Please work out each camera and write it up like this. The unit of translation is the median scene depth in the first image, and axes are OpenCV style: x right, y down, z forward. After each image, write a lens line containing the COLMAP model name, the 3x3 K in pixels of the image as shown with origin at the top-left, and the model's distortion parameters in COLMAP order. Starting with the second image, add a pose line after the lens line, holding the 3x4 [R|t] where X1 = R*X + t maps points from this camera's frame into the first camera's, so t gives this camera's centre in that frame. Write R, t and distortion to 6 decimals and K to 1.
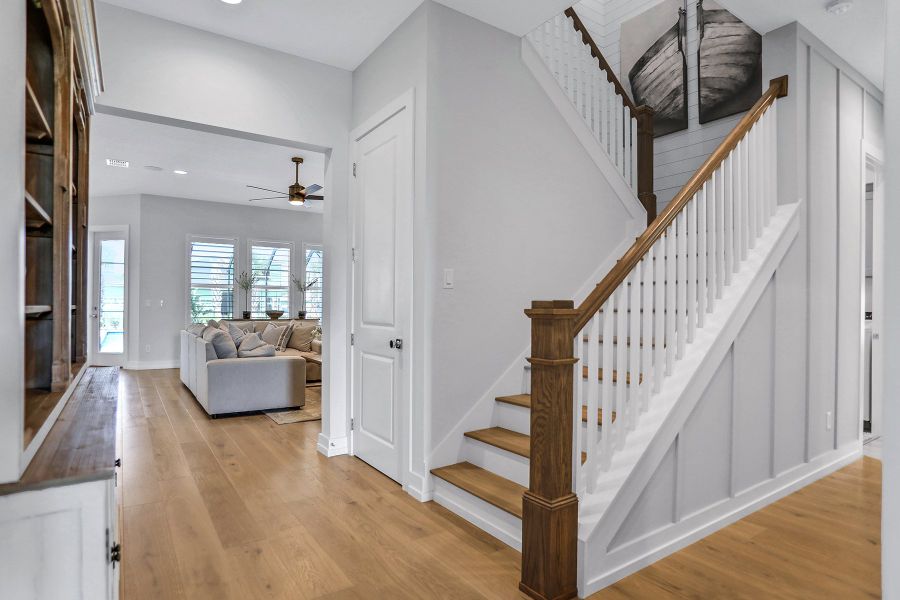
lens RADIAL K [[468.3, 0, 449.2], [0, 468.3, 302.9], [0, 0, 1]] dist [-0.018881, 0.000300]
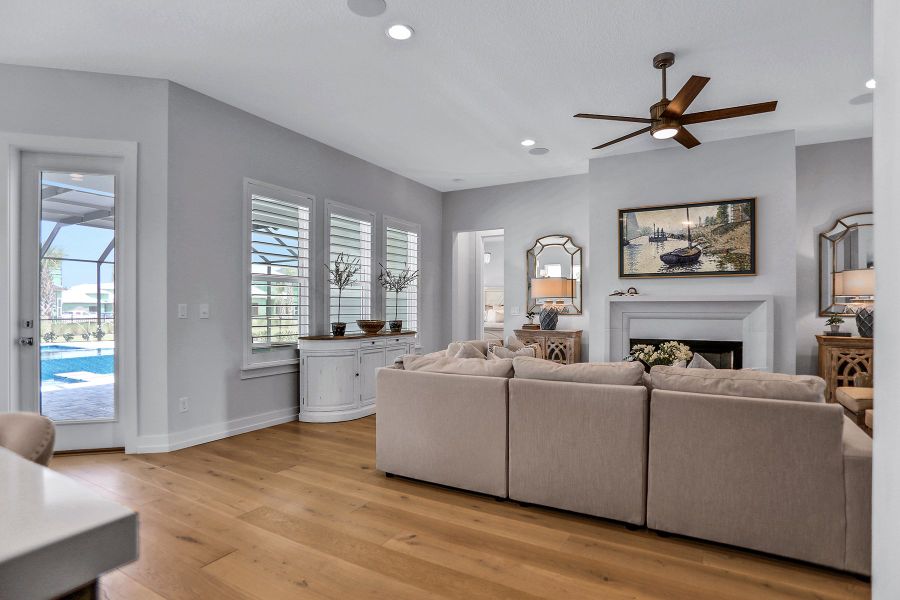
lens RADIAL K [[468.3, 0, 450.2], [0, 468.3, 304.0], [0, 0, 1]] dist [-0.018881, 0.000300]
pose [[0.900244, -0.001732, 0.435382, -0.581315], [-0.000913, 0.999982, 0.005866, -0.009447], [-0.435385, -0.005678, 0.900226, 0.422673]]
